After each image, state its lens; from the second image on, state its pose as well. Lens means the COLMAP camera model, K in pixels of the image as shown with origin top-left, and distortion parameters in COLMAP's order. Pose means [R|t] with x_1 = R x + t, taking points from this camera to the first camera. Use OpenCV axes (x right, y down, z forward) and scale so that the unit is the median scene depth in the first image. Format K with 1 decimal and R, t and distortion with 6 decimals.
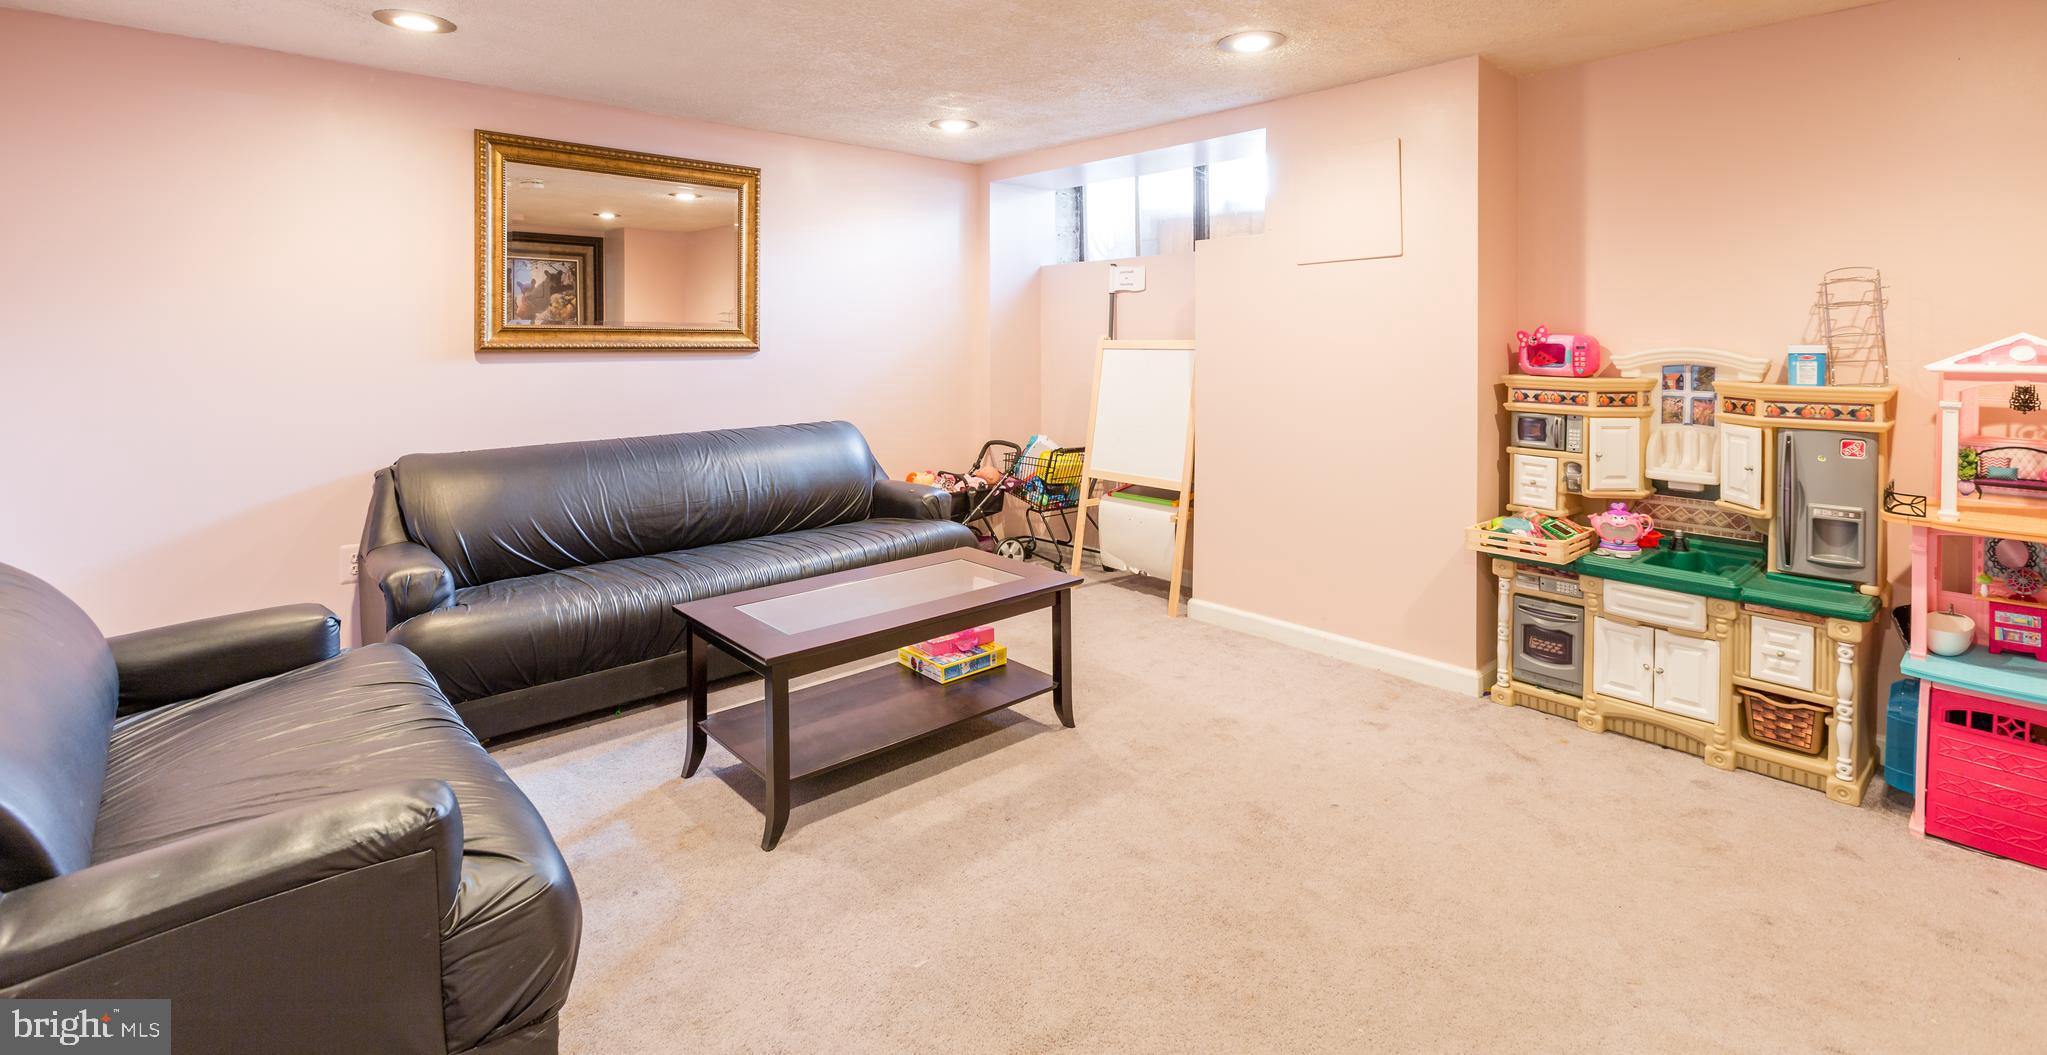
lens RADIAL K [[900.8, 0, 1023.5], [0, 900.8, 527.5], [0, 0, 1]] dist [0.025641, 0.000191]
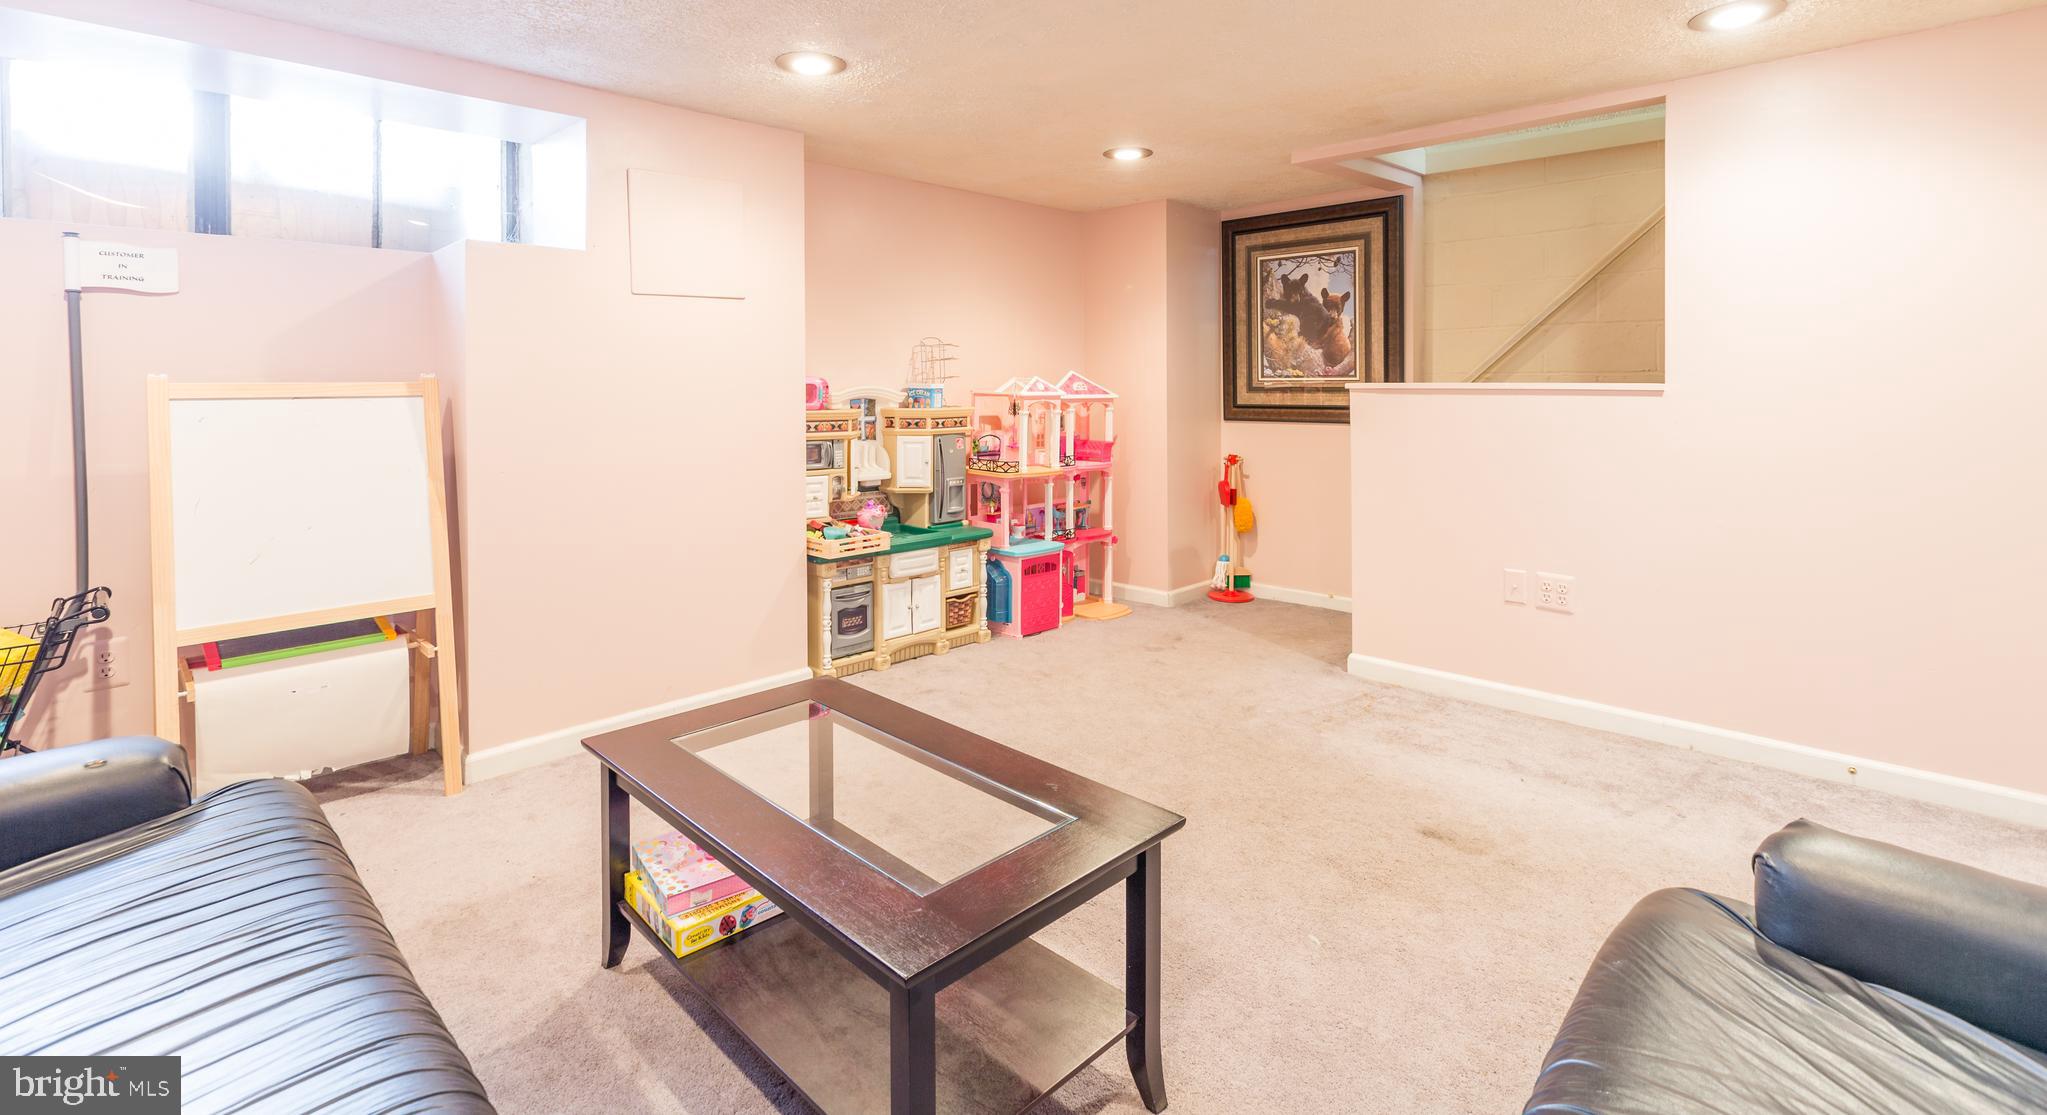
lens RADIAL K [[892.7, 0, 1023.5], [0, 892.7, 557.5], [0, 0, 1]] dist [-0.000787, -0.000109]
pose [[-0.031771, -0.207070, 0.977810, -0.639818], [0.200515, 0.957094, 0.209198, -0.170158], [-0.979175, 0.202712, 0.011113, 0.747693]]
